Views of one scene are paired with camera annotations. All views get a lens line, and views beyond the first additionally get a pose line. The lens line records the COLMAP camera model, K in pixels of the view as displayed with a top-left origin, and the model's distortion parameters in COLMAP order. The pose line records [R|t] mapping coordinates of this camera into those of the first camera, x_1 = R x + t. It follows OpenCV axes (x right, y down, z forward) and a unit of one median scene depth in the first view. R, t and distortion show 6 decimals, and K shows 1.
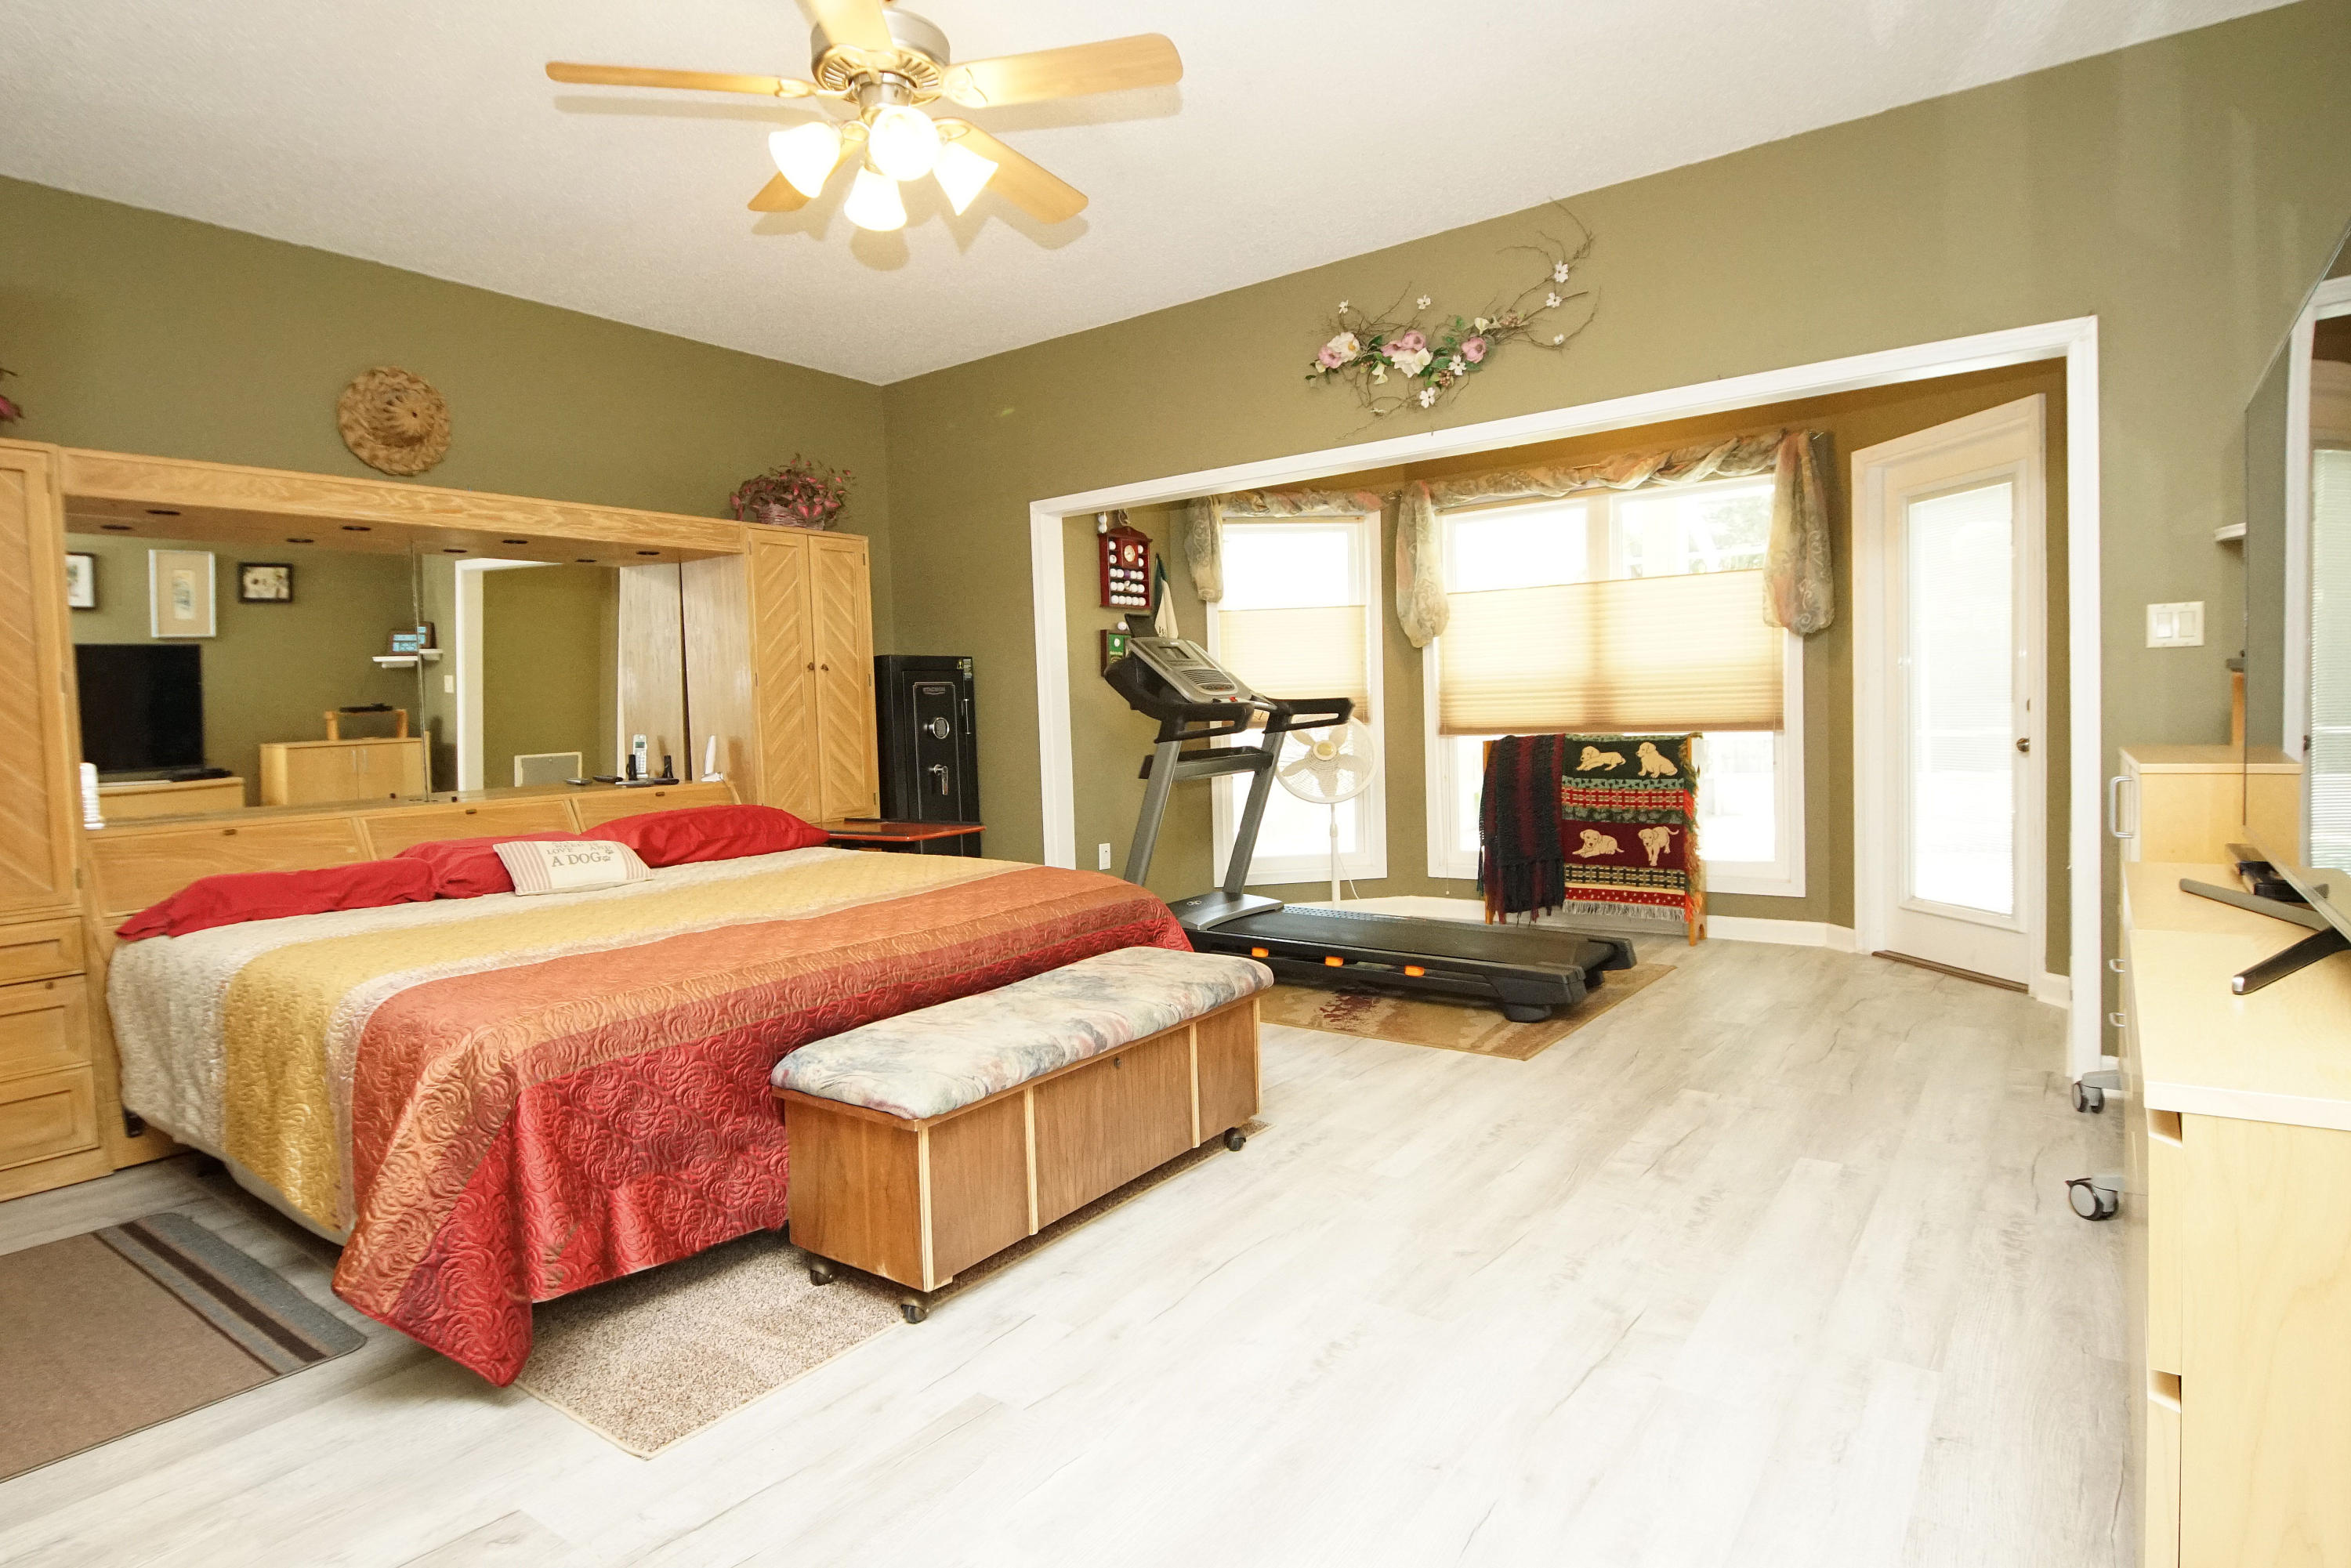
lens RADIAL K [[1250.1, 0, 1172.7], [0, 1250.1, 771.2], [0, 0, 1]] dist [0.019508, -0.021285]
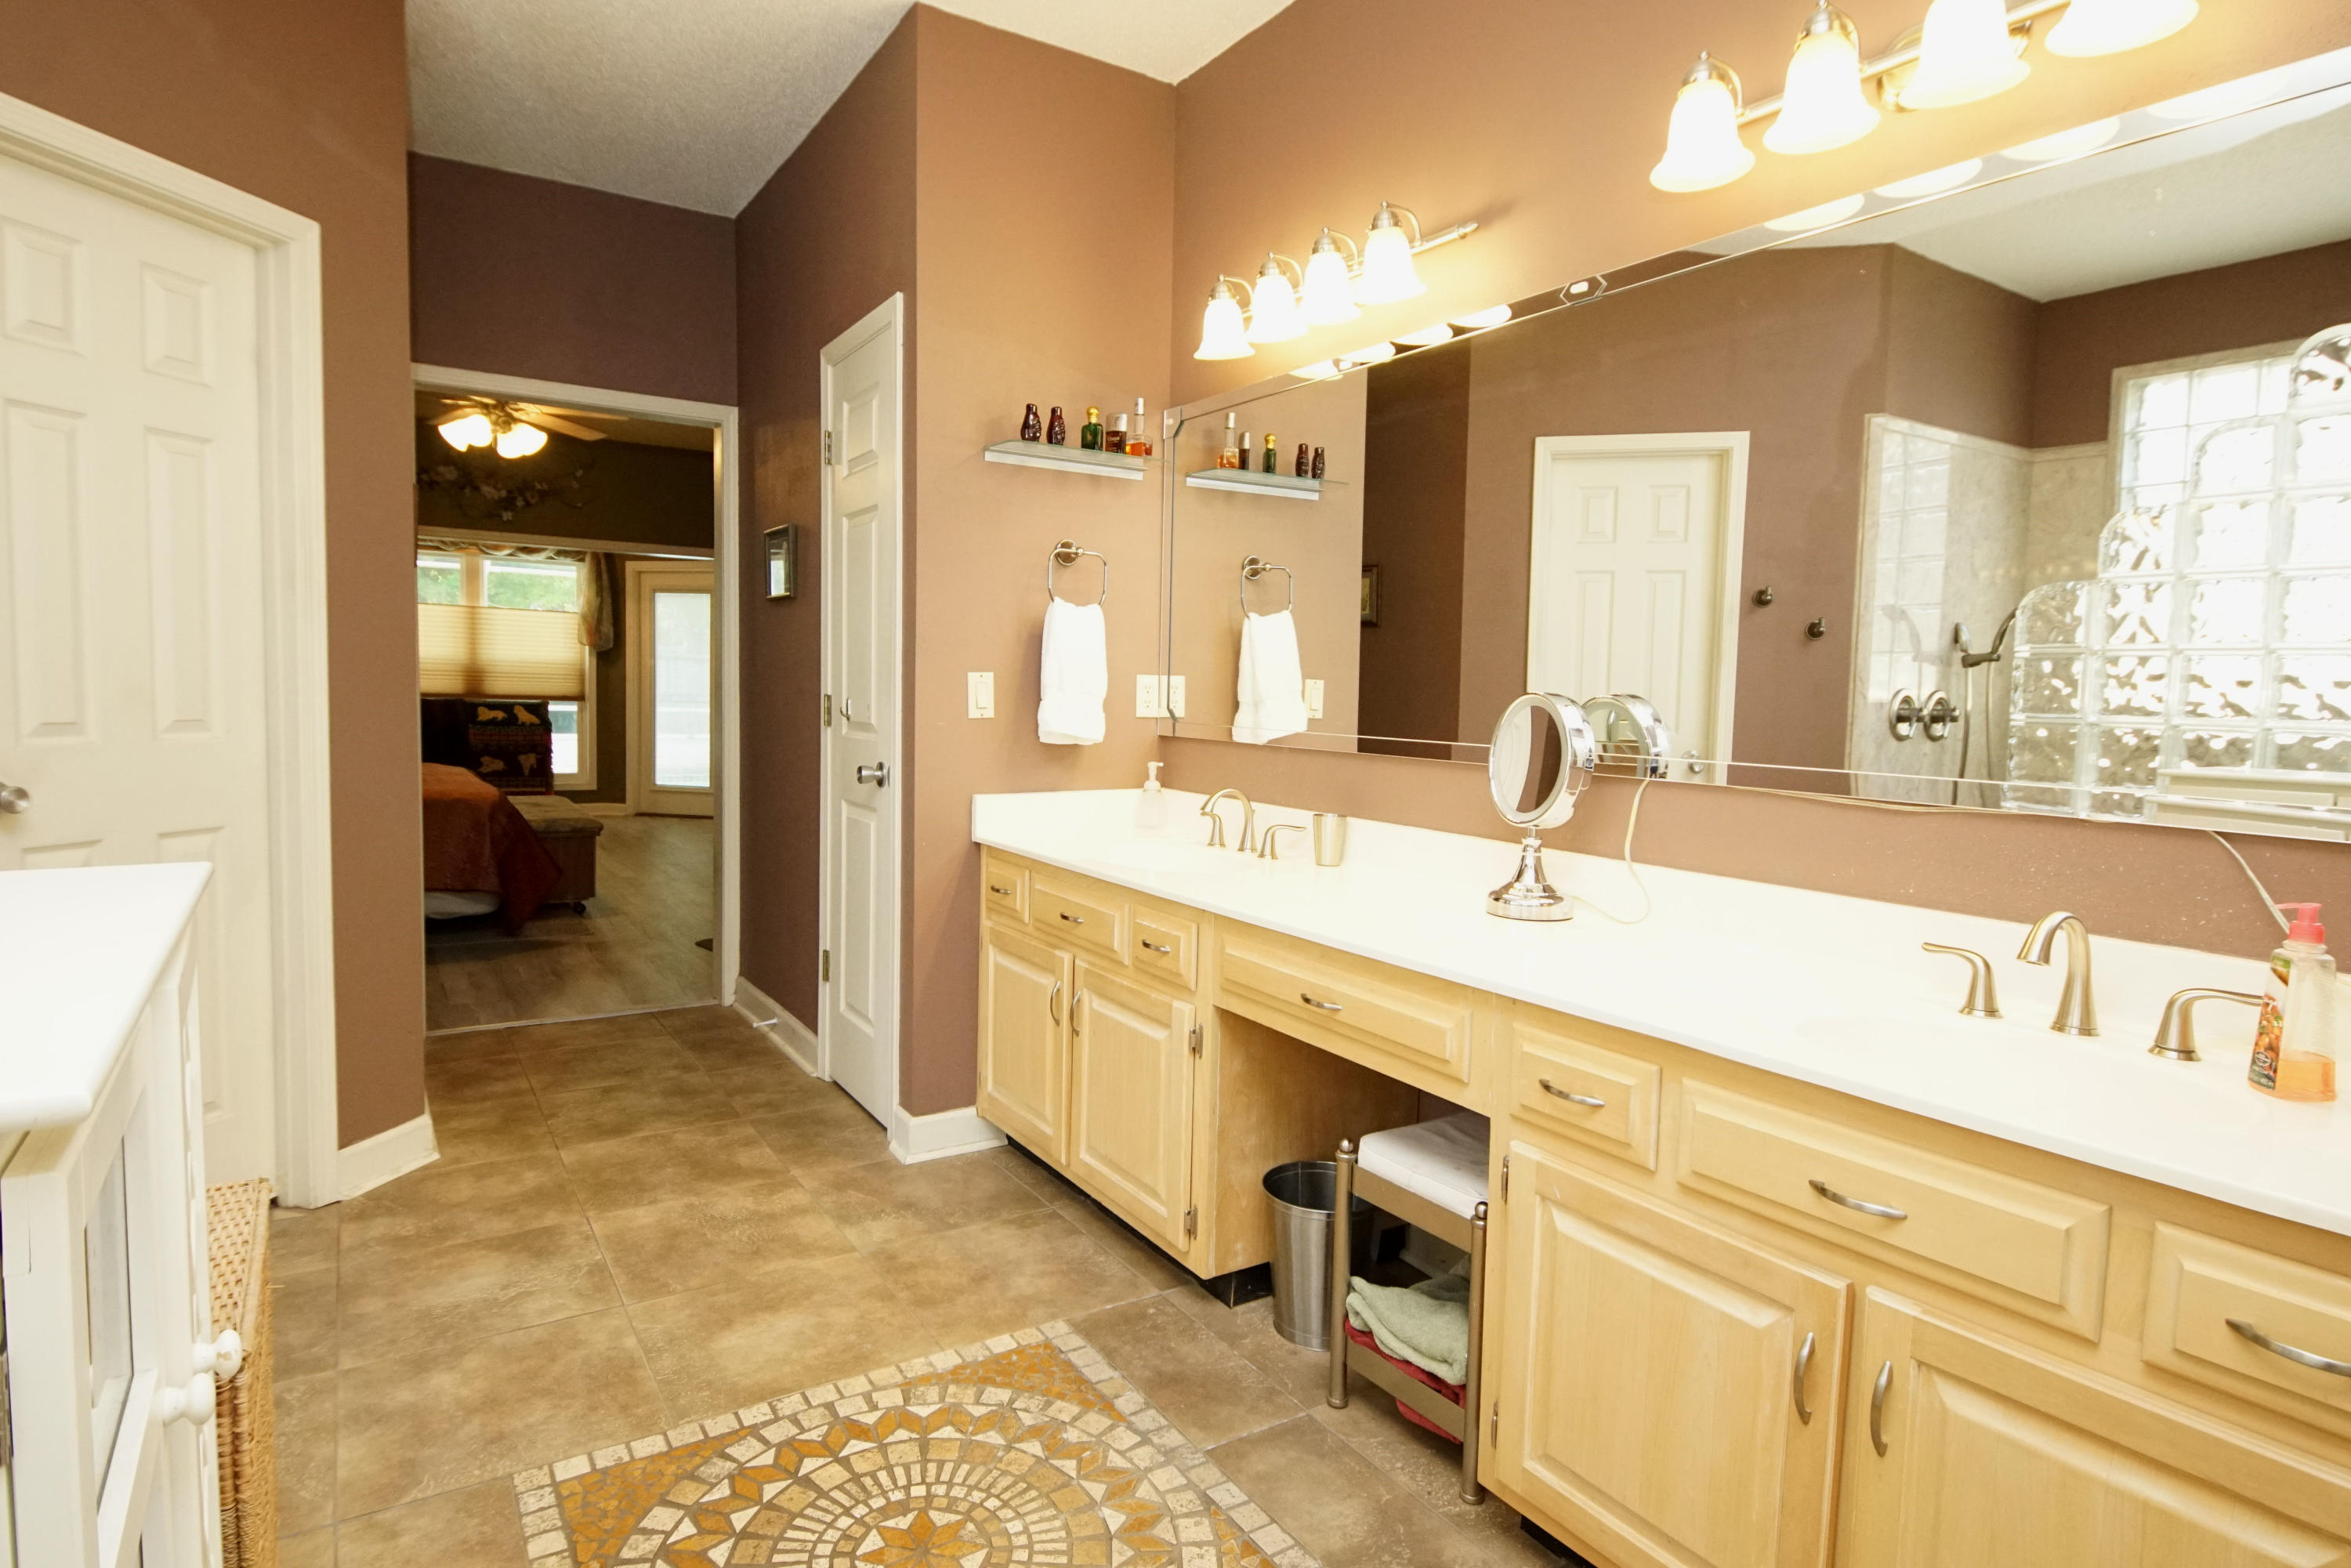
lens RADIAL K [[1250.1, 0, 1171.4], [0, 1250.1, 786.2], [0, 0, 1]] dist [0.019508, -0.021285]
pose [[0.334359, -0.033374, 0.941855, -0.982262], [0.011467, 0.999443, 0.031343, 0.046196], [-0.942376, 0.000320, 0.334555, -0.446895]]
